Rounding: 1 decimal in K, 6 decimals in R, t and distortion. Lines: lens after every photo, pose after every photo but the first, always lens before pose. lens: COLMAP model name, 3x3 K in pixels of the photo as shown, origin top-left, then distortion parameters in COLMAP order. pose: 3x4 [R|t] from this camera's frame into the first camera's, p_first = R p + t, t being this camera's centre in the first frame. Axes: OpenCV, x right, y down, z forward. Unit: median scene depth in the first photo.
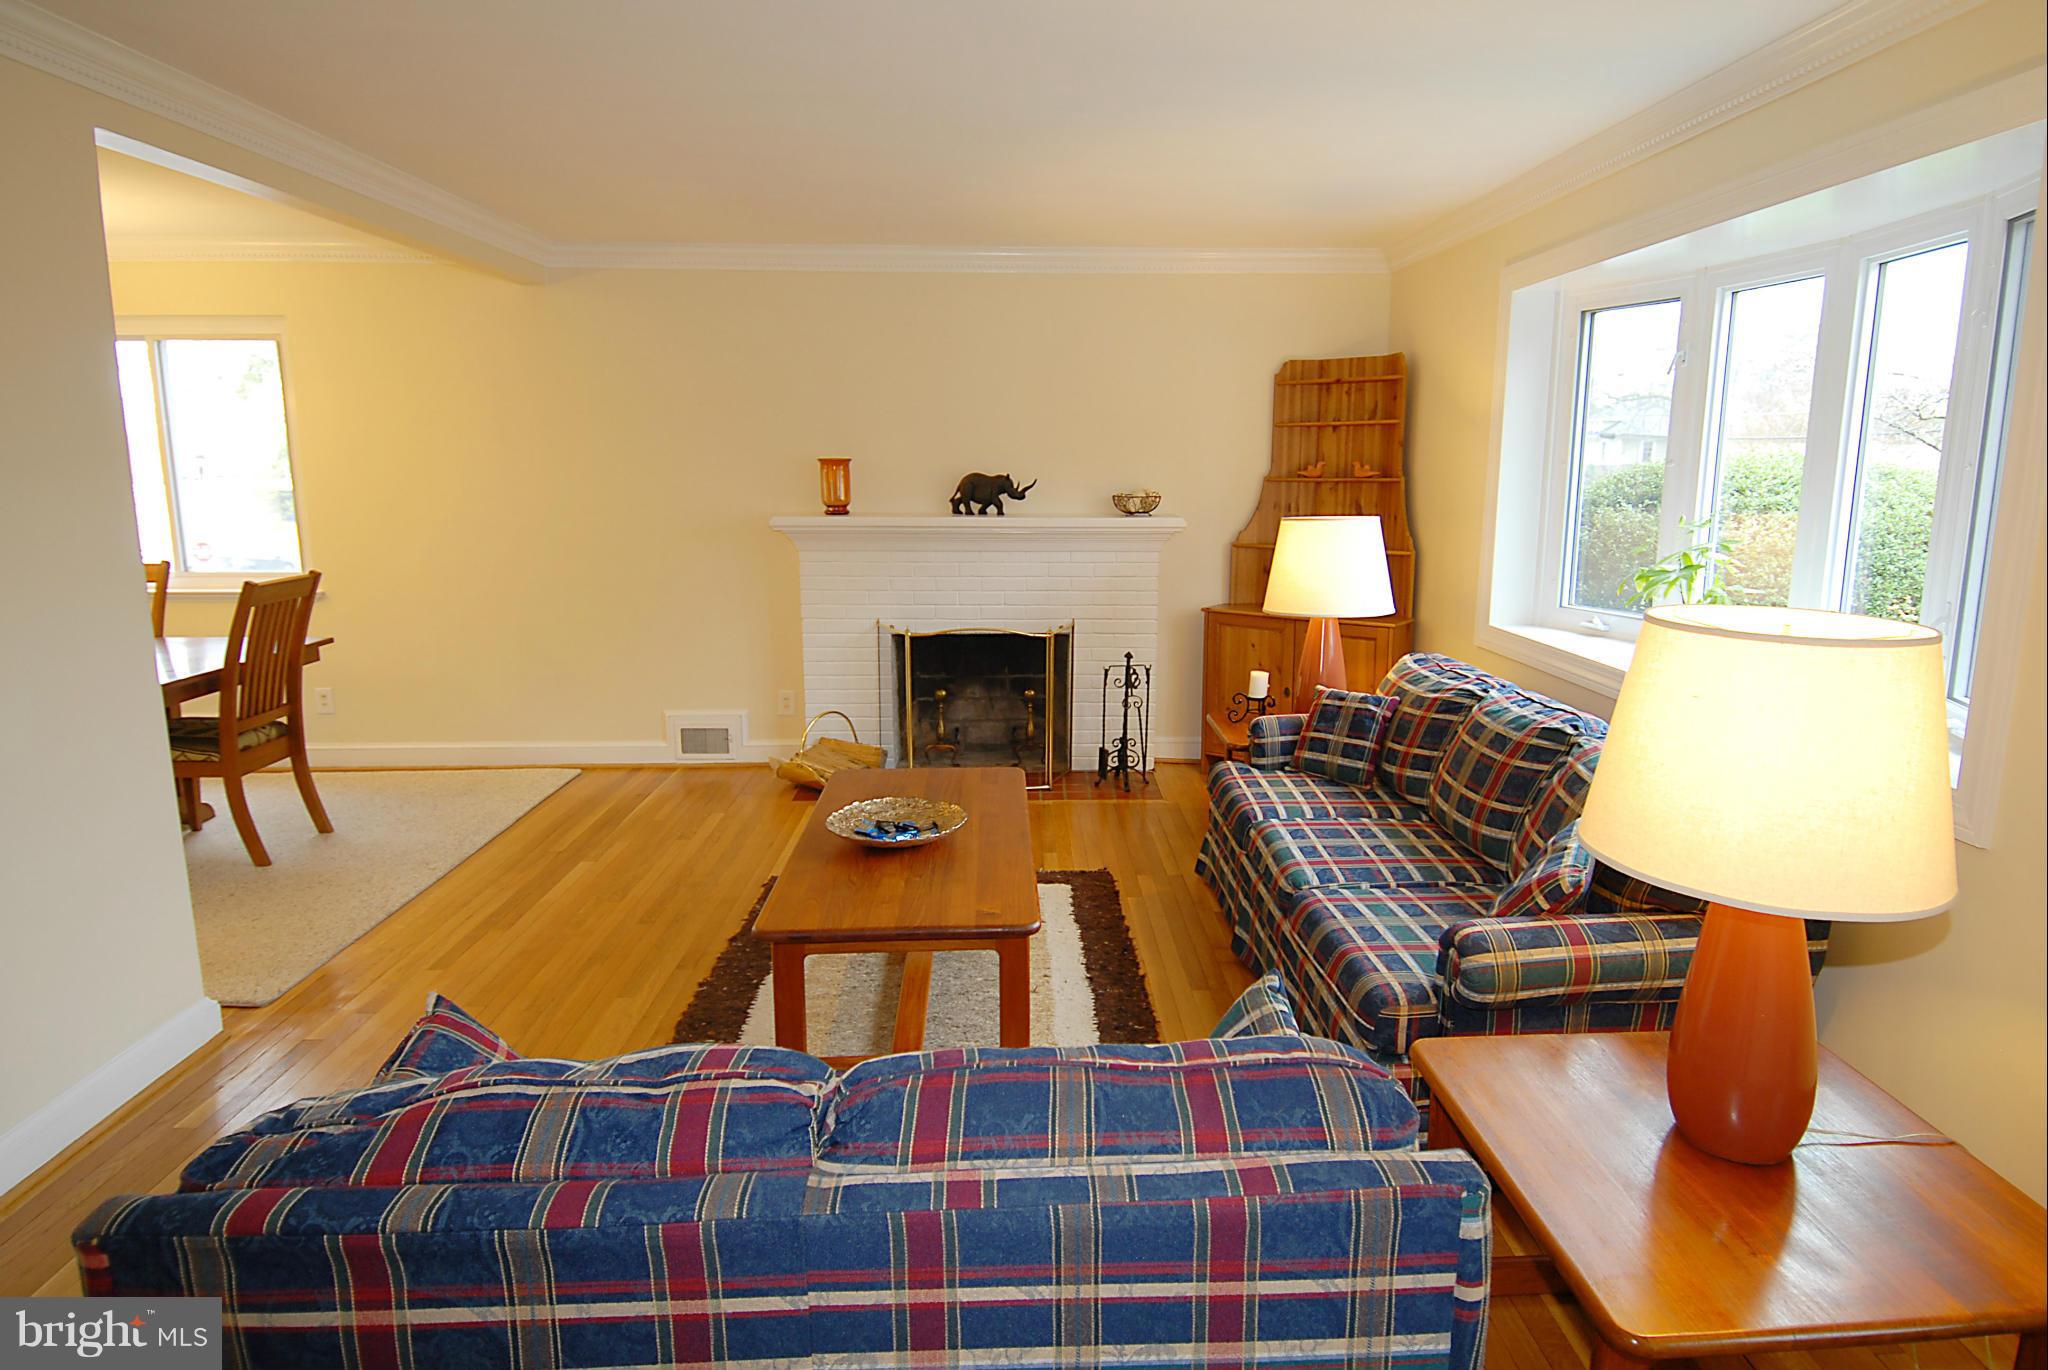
lens RADIAL K [[1096.1, 0, 1015.5], [0, 1096.1, 690.4], [0, 0, 1]] dist [0.014591, -0.015067]
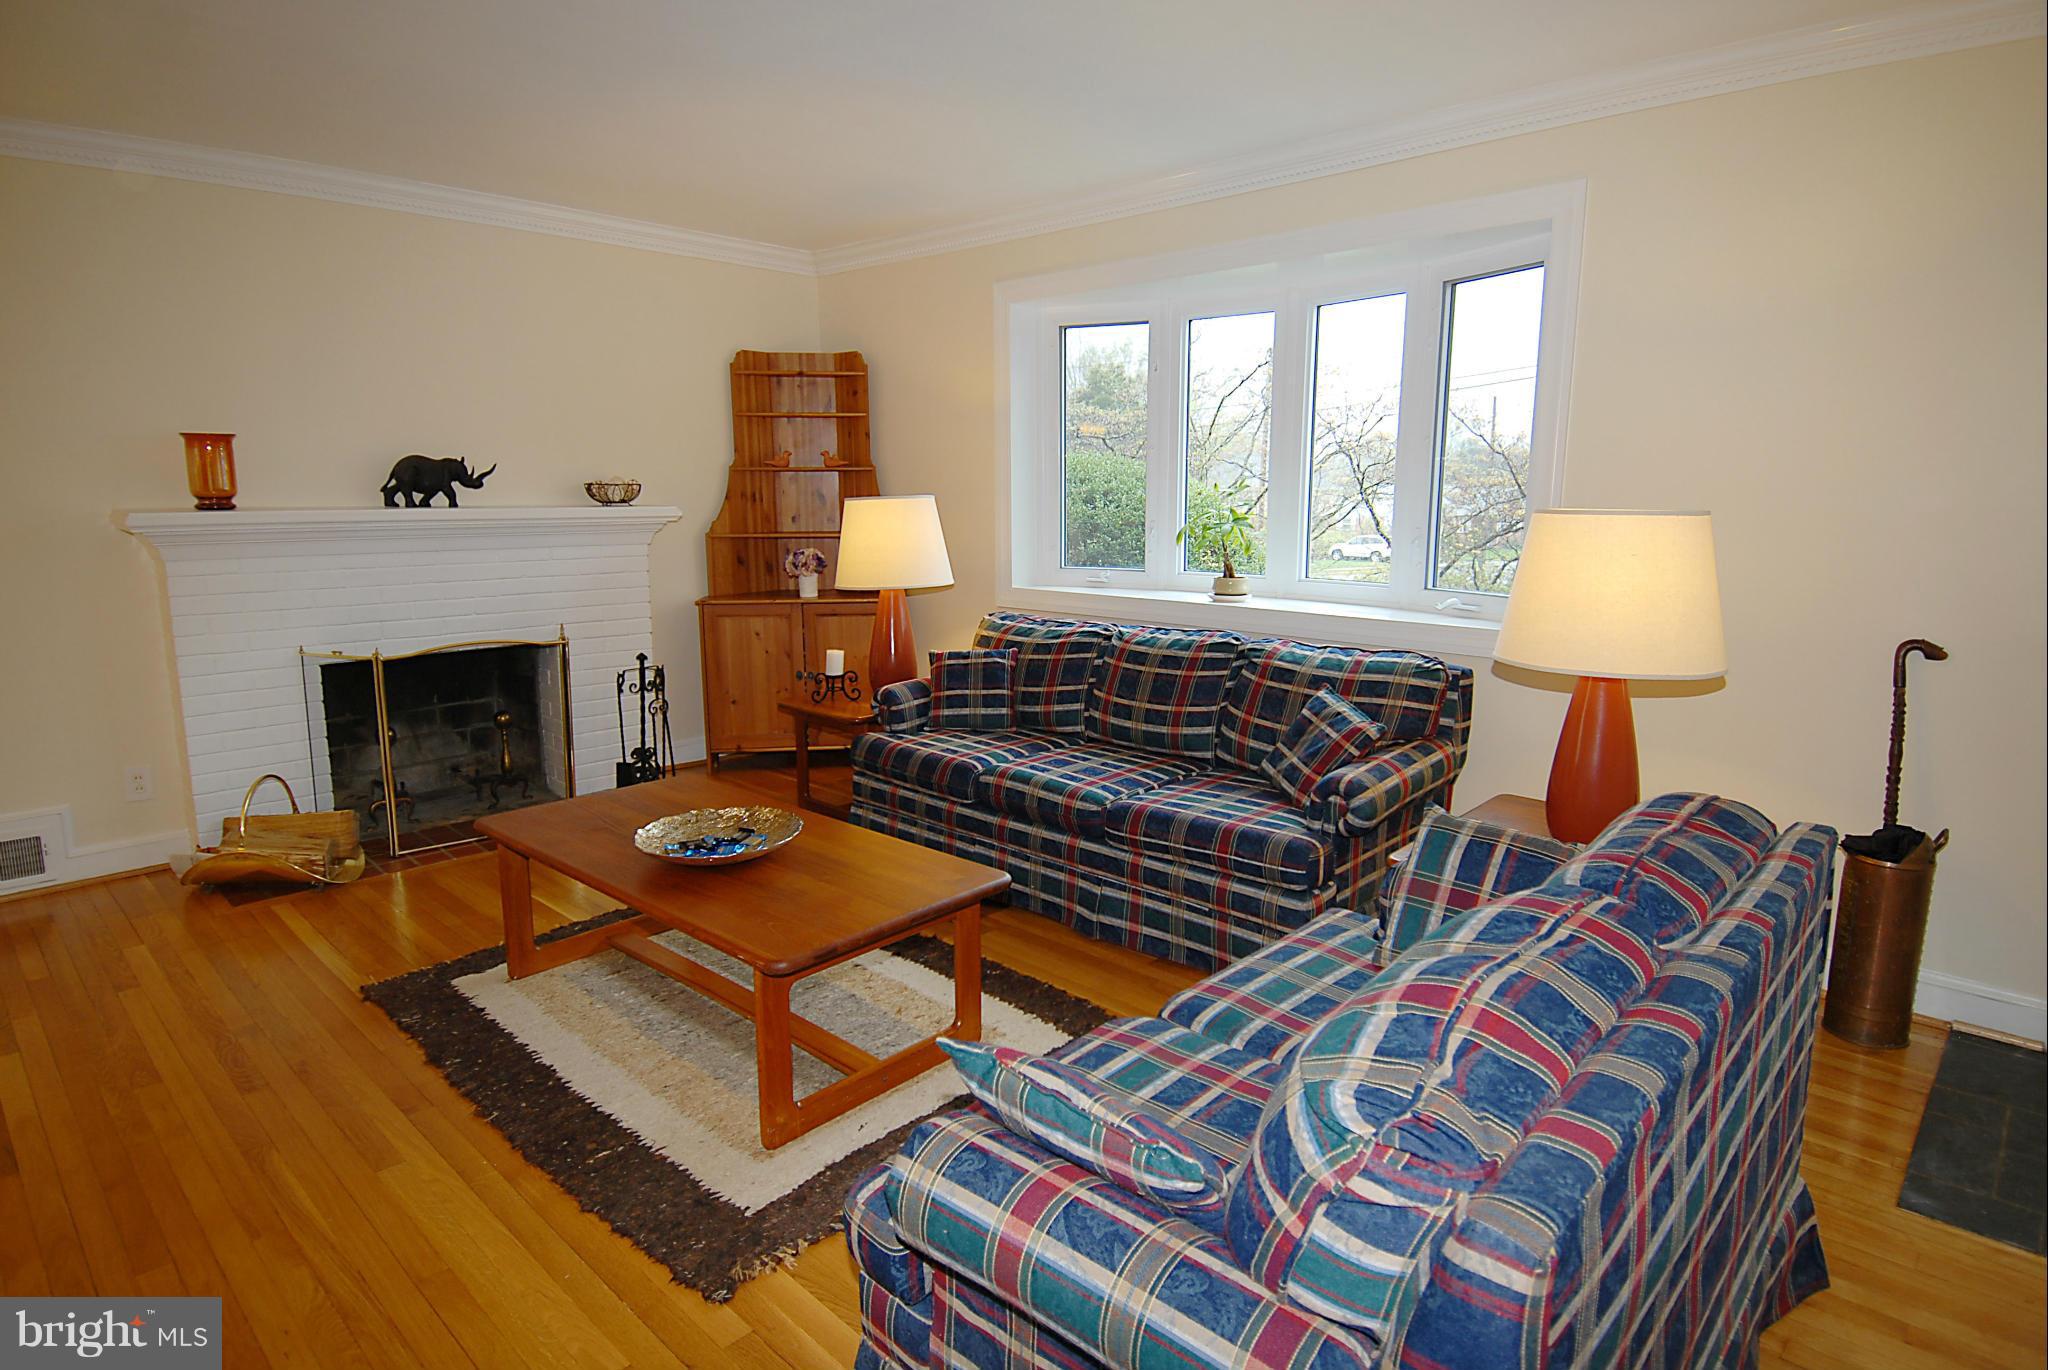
lens RADIAL K [[1096.1, 0, 1005.6], [0, 1096.1, 687.3], [0, 0, 1]] dist [0.014591, -0.015067]
pose [[0.719882, -0.123745, 0.682977, -0.300160], [0.138150, 0.989837, 0.033729, 0.004319], [-0.680209, 0.070073, 0.729661, 0.122441]]
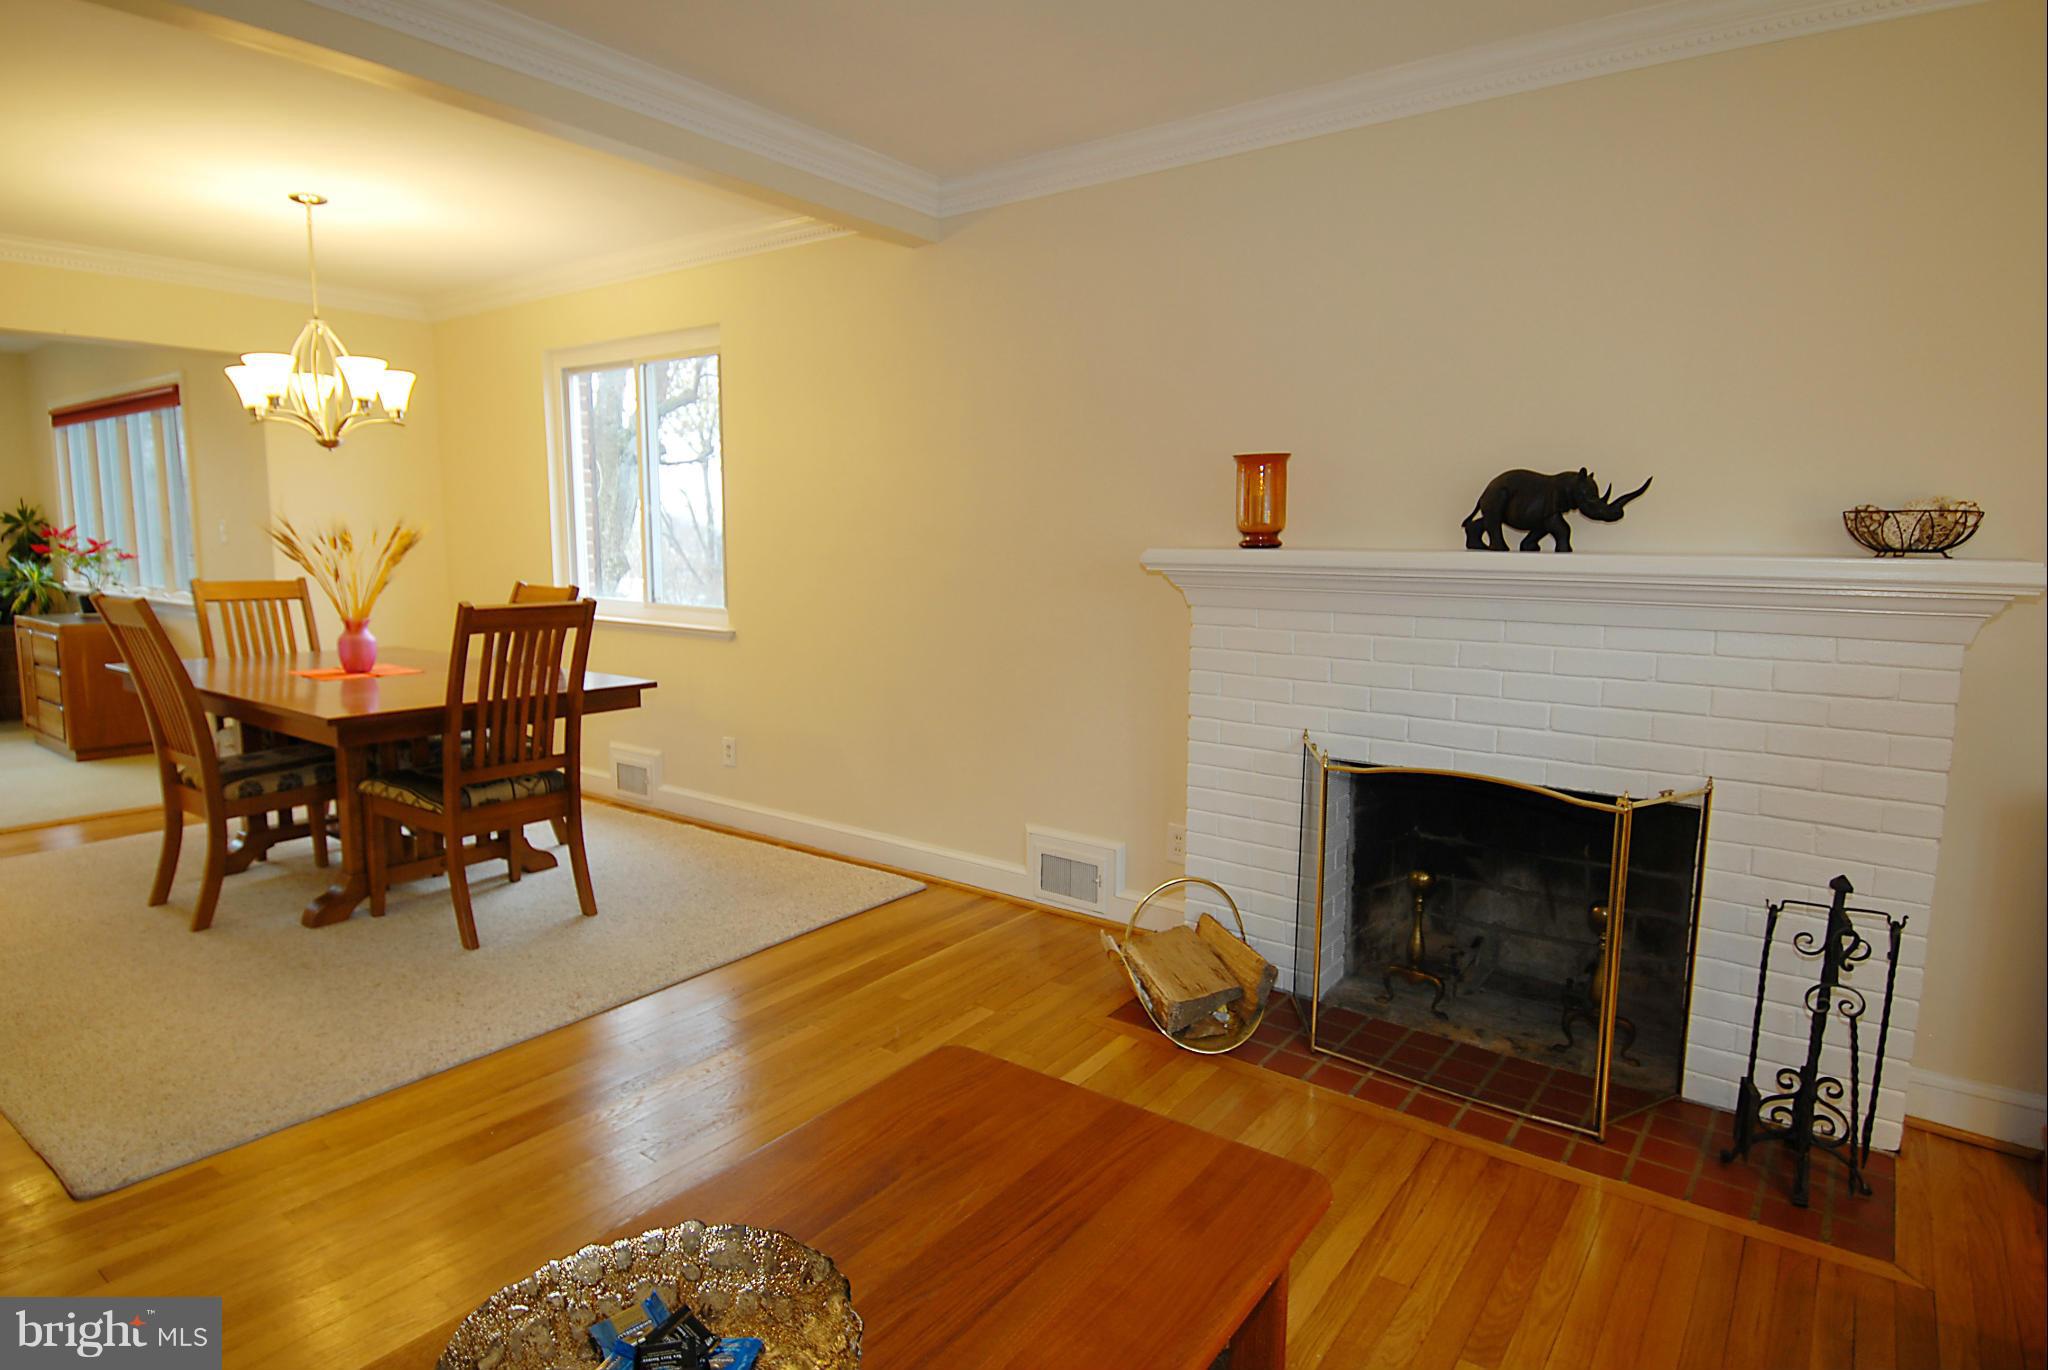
lens RADIAL K [[1096.1, 0, 1020.5], [0, 1096.1, 688.7], [0, 0, 1]] dist [0.014591, -0.015067]
pose [[0.790186, 0.089427, -0.606308, 0.101645], [-0.128566, 0.991472, -0.021320, -0.055596], [0.599231, 0.094797, 0.794944, 0.461474]]
